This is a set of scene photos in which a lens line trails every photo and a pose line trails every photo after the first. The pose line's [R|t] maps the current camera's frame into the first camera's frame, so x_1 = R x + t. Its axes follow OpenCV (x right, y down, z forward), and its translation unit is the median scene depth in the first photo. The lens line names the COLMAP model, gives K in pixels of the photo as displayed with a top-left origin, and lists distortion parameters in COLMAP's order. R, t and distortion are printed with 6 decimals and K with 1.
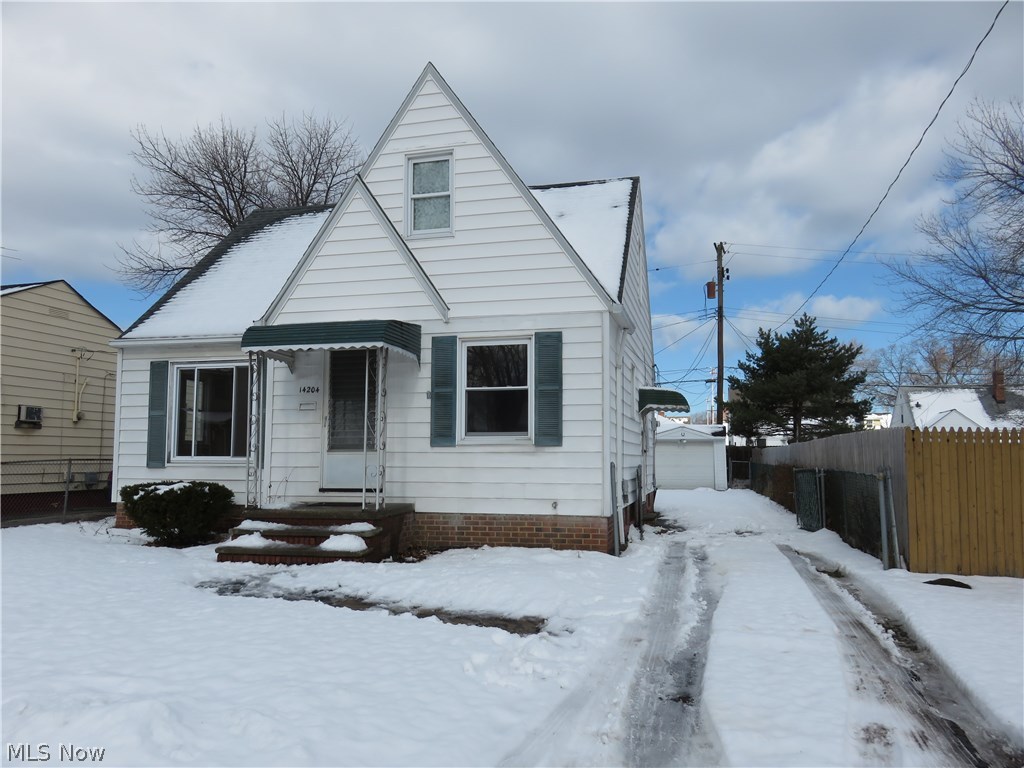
lens RADIAL K [[777.9, 0, 512.0], [0, 777.9, 384.0], [0, 0, 1]] dist [-0.000204, -0.000648]
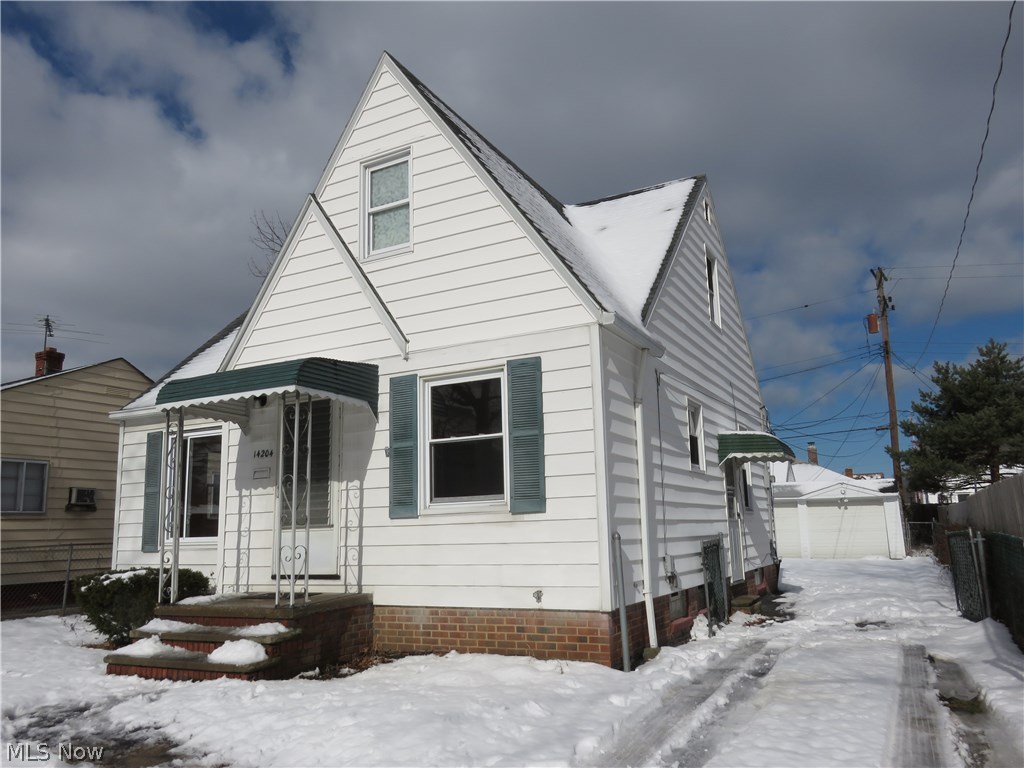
lens RADIAL K [[777.9, 0, 512.0], [0, 777.9, 384.0], [0, 0, 1]] dist [-0.000204, -0.000648]
pose [[0.972234, -0.070788, -0.223046, 0.192457], [0.050908, 0.994302, -0.093657, 0.025690], [0.228405, 0.079702, 0.970298, 0.260589]]
